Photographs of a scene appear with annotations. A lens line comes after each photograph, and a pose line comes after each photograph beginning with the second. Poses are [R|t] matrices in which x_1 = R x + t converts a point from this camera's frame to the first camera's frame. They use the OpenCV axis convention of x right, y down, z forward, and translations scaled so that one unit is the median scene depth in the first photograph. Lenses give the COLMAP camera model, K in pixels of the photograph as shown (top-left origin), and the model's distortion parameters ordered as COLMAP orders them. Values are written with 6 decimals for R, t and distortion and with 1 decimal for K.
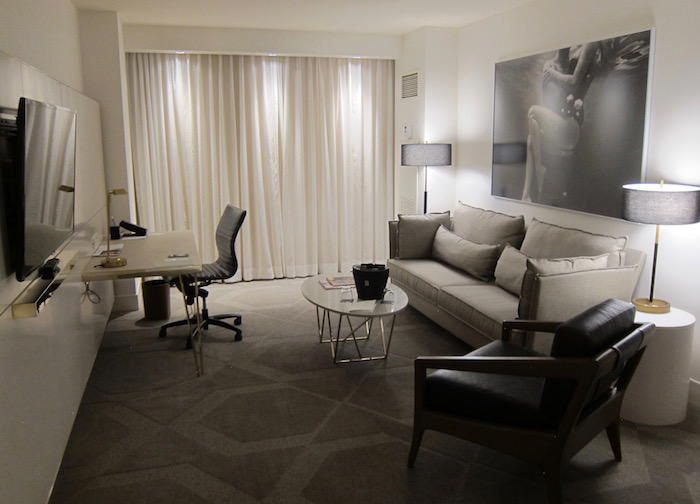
lens RADIAL K [[613.3, 0, 350.0], [0, 613.3, 252.0], [0, 0, 1]] dist [-0.087483, 0.002657]
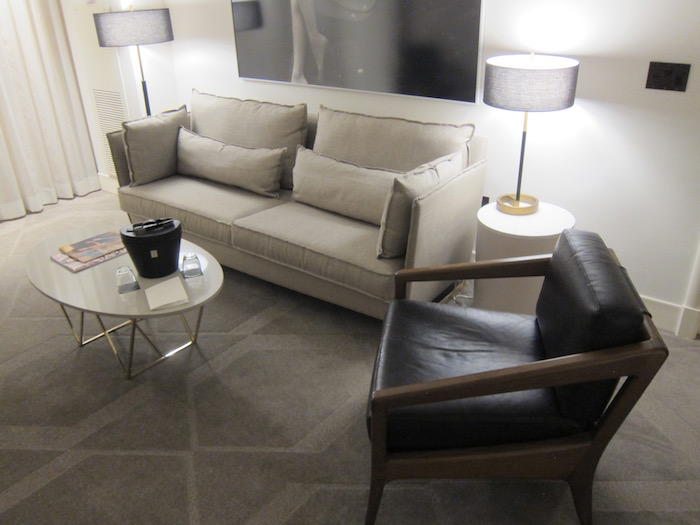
lens RADIAL K [[585.6, 0, 350.0], [0, 585.6, 262.5], [0, 0, 1]] dist [-0.055456, -0.001688]
pose [[0.804101, -0.278967, 0.524976, -0.114601], [0.129695, 0.944112, 0.303038, -0.086997], [-0.580173, -0.175586, 0.795342, 0.345899]]
